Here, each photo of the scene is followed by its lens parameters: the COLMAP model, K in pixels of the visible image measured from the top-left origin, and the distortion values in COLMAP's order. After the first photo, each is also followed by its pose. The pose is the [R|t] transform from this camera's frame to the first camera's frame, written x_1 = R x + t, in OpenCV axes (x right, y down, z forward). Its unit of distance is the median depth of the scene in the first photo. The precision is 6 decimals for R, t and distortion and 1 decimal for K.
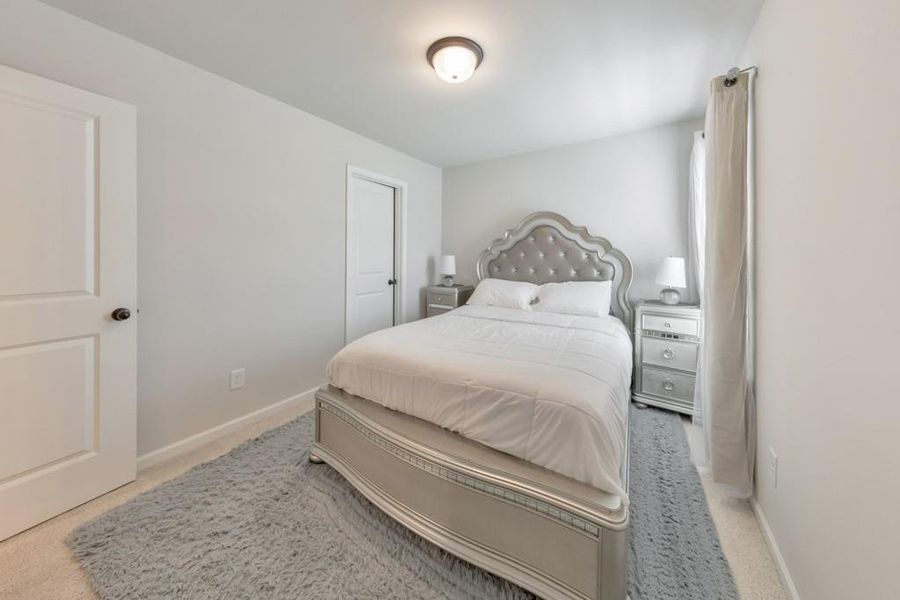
lens RADIAL K [[298.5, 0, 447.6], [0, 298.5, 254.5], [0, 0, 1]] dist [0.001543, 0.000055]
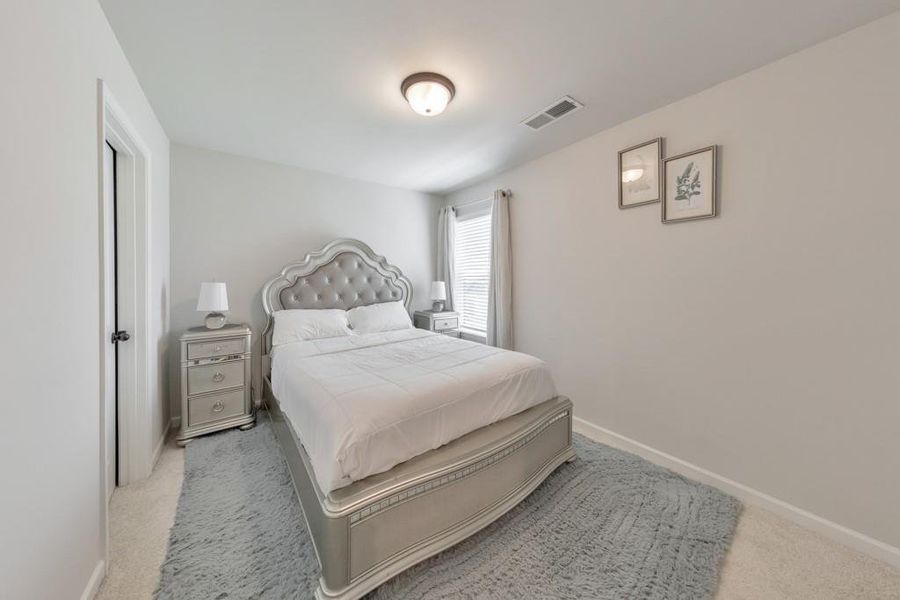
lens RADIAL K [[295.8, 0, 455.0], [0, 295.8, 277.5], [0, 0, 1]] dist [0.000267, -0.000103]
pose [[0.334523, -0.002015, 0.942385, -0.542250], [0.004065, 0.999991, 0.000696, -0.009435], [-0.942379, 0.003598, 0.334529, 0.329173]]
